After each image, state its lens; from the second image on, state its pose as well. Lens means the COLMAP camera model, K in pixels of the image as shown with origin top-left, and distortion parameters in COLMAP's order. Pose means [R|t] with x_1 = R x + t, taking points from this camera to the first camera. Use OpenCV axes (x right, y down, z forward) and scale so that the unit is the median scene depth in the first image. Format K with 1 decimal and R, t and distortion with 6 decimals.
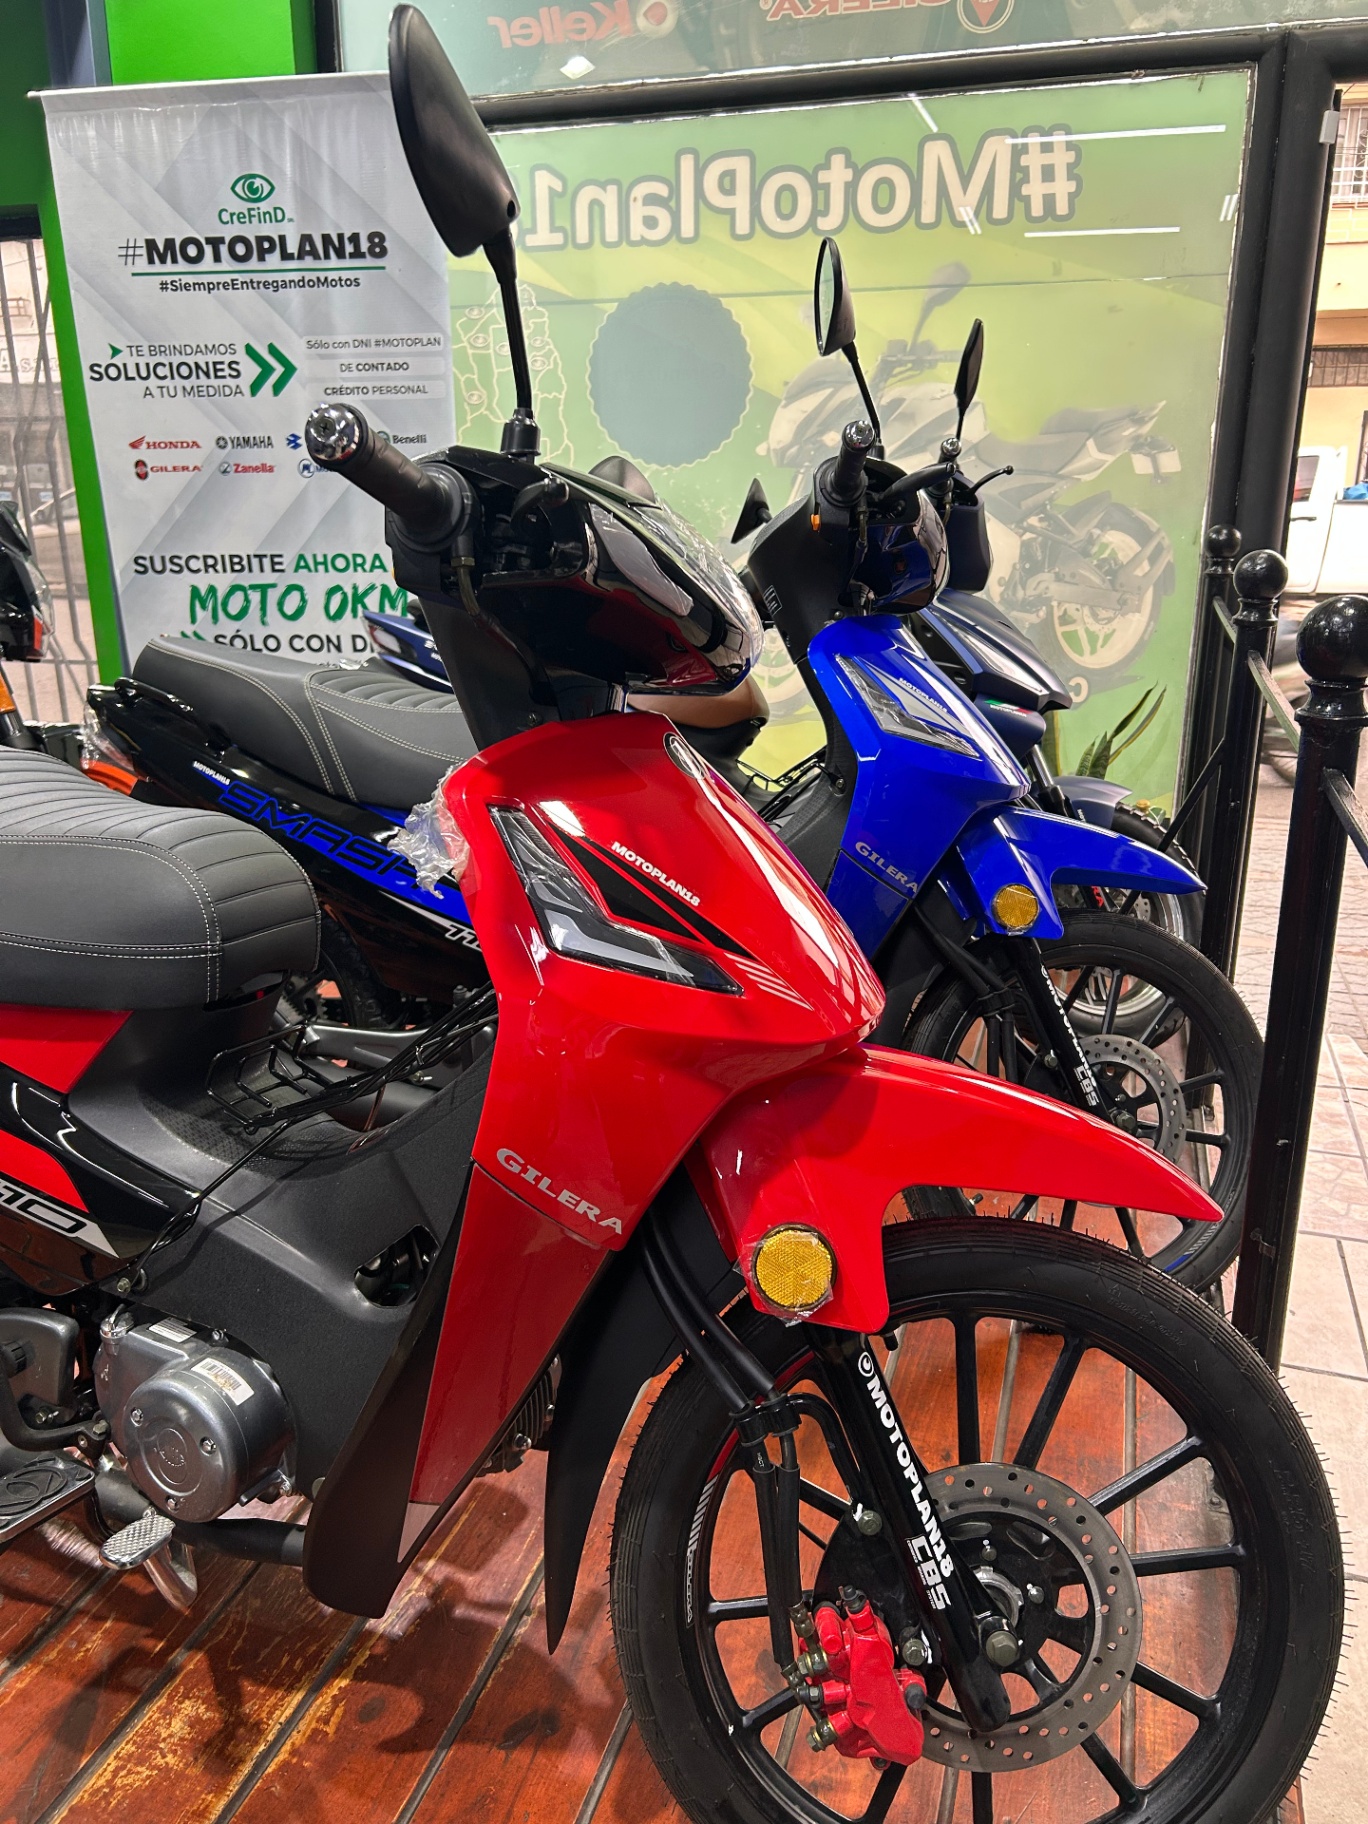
lens RADIAL K [[1417.5, 0, 684.0], [0, 1417.5, 912.0], [0, 0, 1]] dist [0.003845, 0.016052]
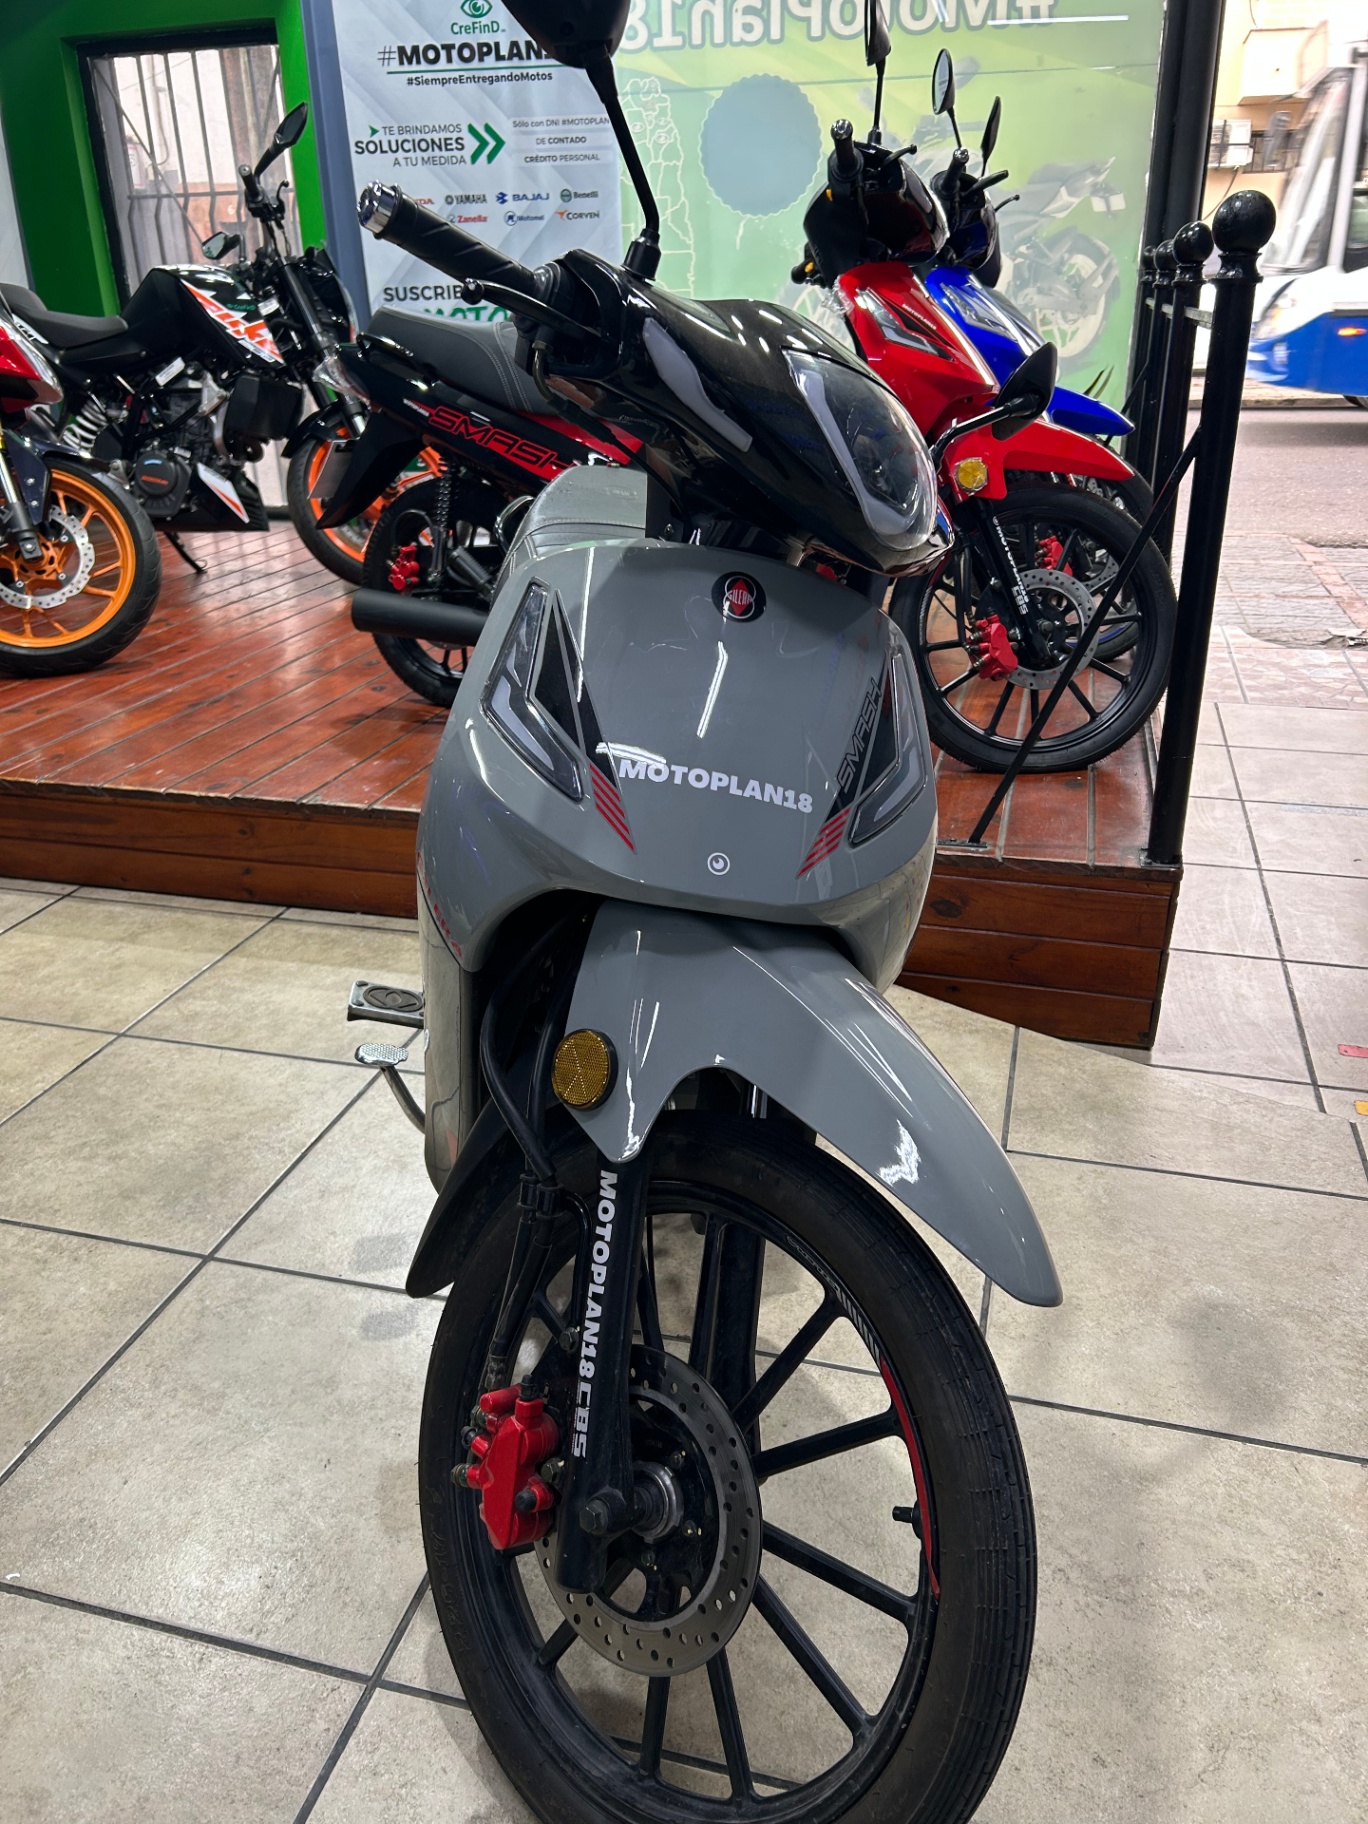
lens RADIAL K [[1402.2, 0, 684.0], [0, 1402.2, 912.0], [0, 0, 1]] dist [0.041194, -0.046285]
pose [[0.998968, -0.031053, 0.033154, -0.162799], [0.026932, 0.992622, 0.118221, 0.210304], [-0.036580, -0.117206, 0.992434, -0.479525]]
